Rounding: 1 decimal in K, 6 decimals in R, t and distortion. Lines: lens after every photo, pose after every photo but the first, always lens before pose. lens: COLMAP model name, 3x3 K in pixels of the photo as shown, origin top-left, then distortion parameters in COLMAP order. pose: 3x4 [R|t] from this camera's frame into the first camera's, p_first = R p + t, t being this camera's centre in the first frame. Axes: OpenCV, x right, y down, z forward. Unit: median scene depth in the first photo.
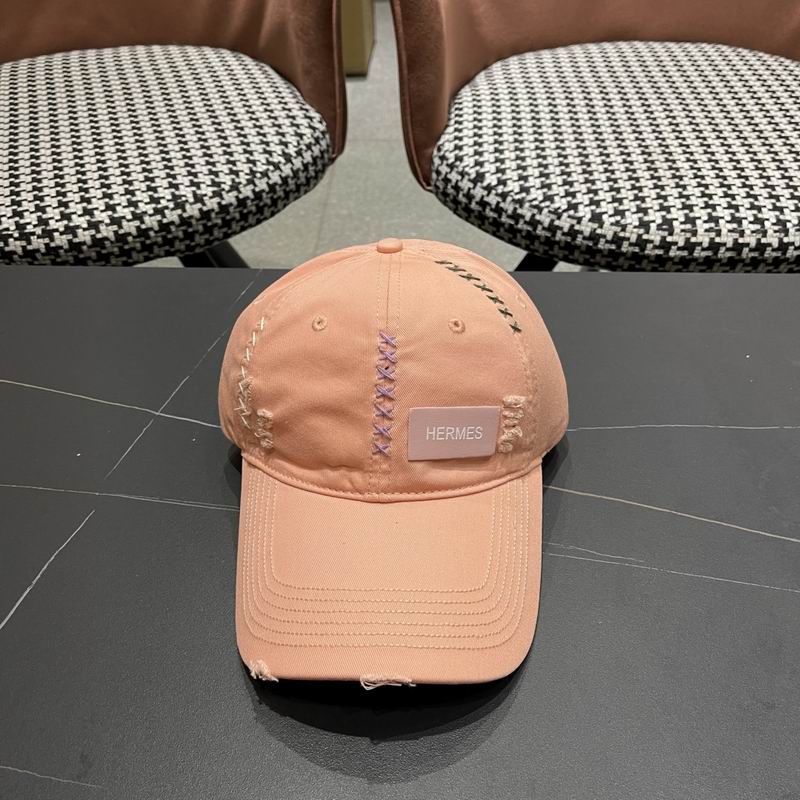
lens RADIAL K [[817.0, 0, 398.3], [0, 817.0, 411.4], [0, 0, 1]] dist [0.017870, 0.000000]
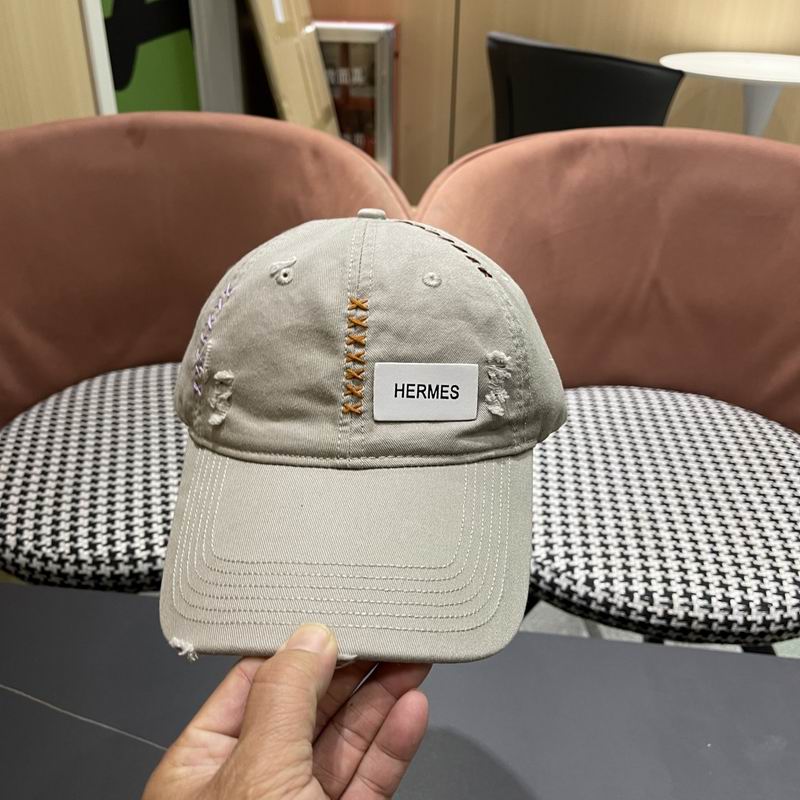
lens RADIAL K [[817.0, 0, 402.6], [0, 817.0, 399.6], [0, 0, 1]] dist [0.017870, 0.000000]
pose [[0.997350, 0.062957, -0.036468, -0.002111], [-0.069326, 0.974418, -0.213782, -0.209471], [0.022076, 0.215744, 0.976200, -0.212211]]
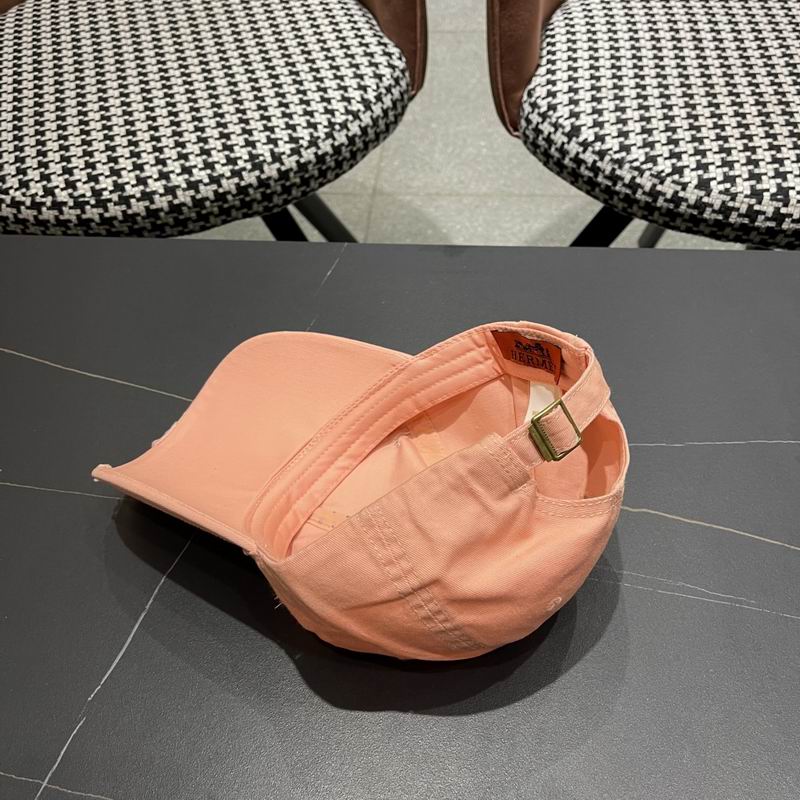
lens RADIAL K [[817.0, 0, 405.0], [0, 817.0, 411.1], [0, 0, 1]] dist [0.017870, 0.000000]
pose [[0.998730, 0.013684, -0.048484, -0.044988], [-0.006242, 0.988599, 0.150441, -0.113346], [0.049990, -0.149947, 0.987429, 0.024897]]
